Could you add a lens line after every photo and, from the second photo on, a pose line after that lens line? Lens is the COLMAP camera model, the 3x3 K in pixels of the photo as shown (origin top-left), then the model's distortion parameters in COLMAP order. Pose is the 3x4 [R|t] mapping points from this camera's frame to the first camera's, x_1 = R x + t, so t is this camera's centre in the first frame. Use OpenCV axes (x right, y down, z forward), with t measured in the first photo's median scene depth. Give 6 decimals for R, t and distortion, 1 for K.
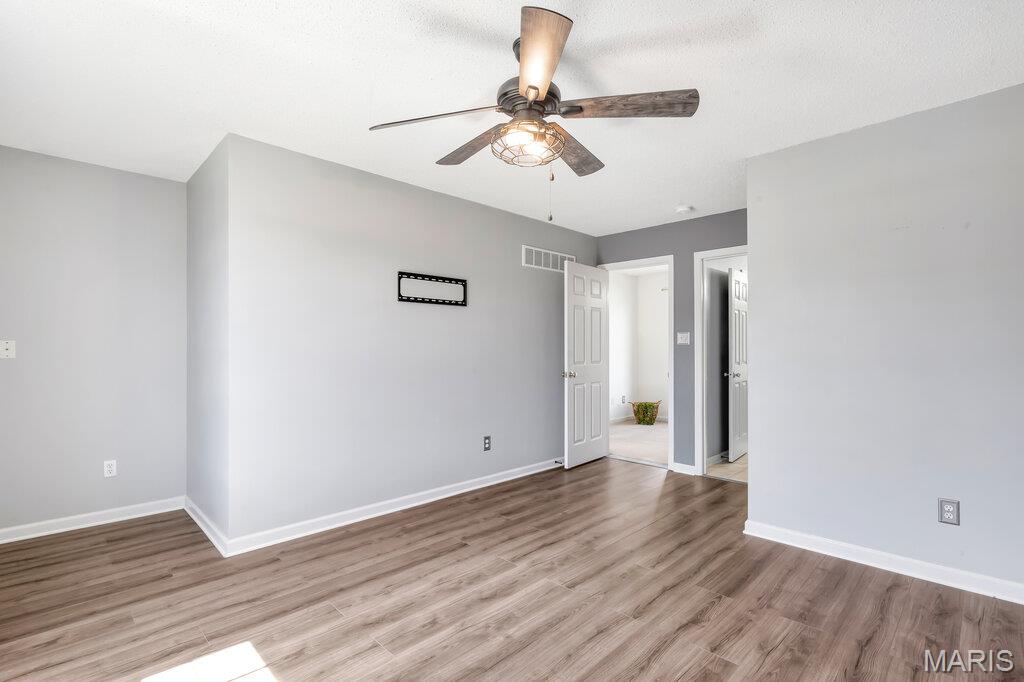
lens RADIAL K [[471.7, 0, 509.5], [0, 471.7, 343.3], [0, 0, 1]] dist [-0.002892, 0.000806]
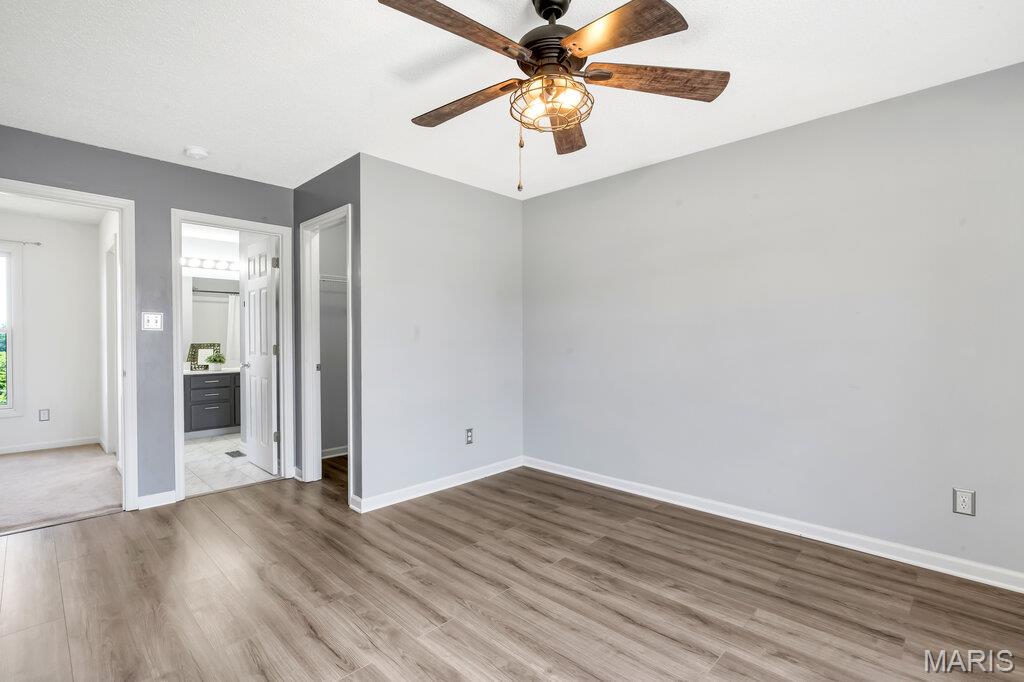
lens RADIAL K [[471.7, 0, 509.5], [0, 471.7, 343.3], [0, 0, 1]] dist [-0.002892, 0.000806]
pose [[-0.007688, -0.014183, 0.999870, -0.694013], [-0.007752, 0.999870, 0.014124, 0.016205], [-0.999940, -0.007642, -0.007797, 0.891722]]
